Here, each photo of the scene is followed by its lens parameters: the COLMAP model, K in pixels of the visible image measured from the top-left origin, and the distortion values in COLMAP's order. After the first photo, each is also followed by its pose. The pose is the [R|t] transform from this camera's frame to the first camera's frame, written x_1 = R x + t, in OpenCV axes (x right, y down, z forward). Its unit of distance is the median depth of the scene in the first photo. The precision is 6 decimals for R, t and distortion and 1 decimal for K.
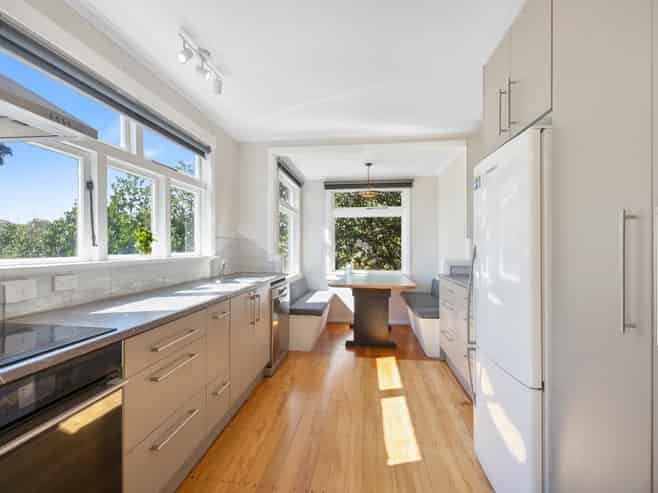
lens RADIAL K [[309.5, 0, 327.3], [0, 309.5, 247.3], [0, 0, 1]] dist [-0.006508, -0.001134]
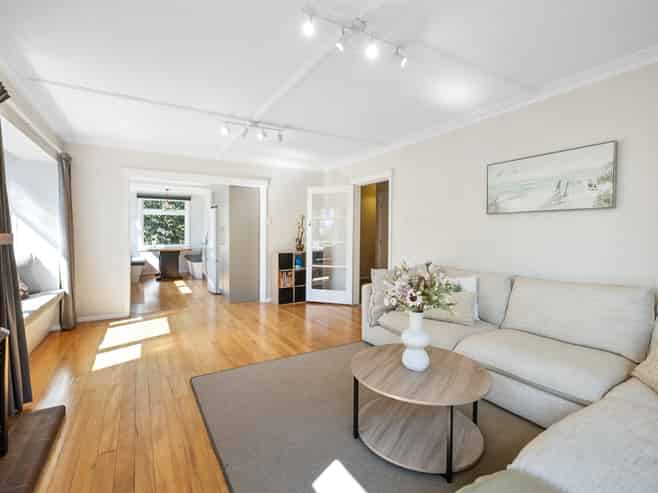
lens RADIAL K [[309.5, 0, 325.6], [0, 309.5, 243.4], [0, 0, 1]] dist [-0.006508, -0.001134]
pose [[0.785441, -0.017330, 0.618694, -0.253845], [-0.005683, 0.999364, 0.035207, -0.000521], [-0.618911, -0.031170, 0.784843, -1.016828]]
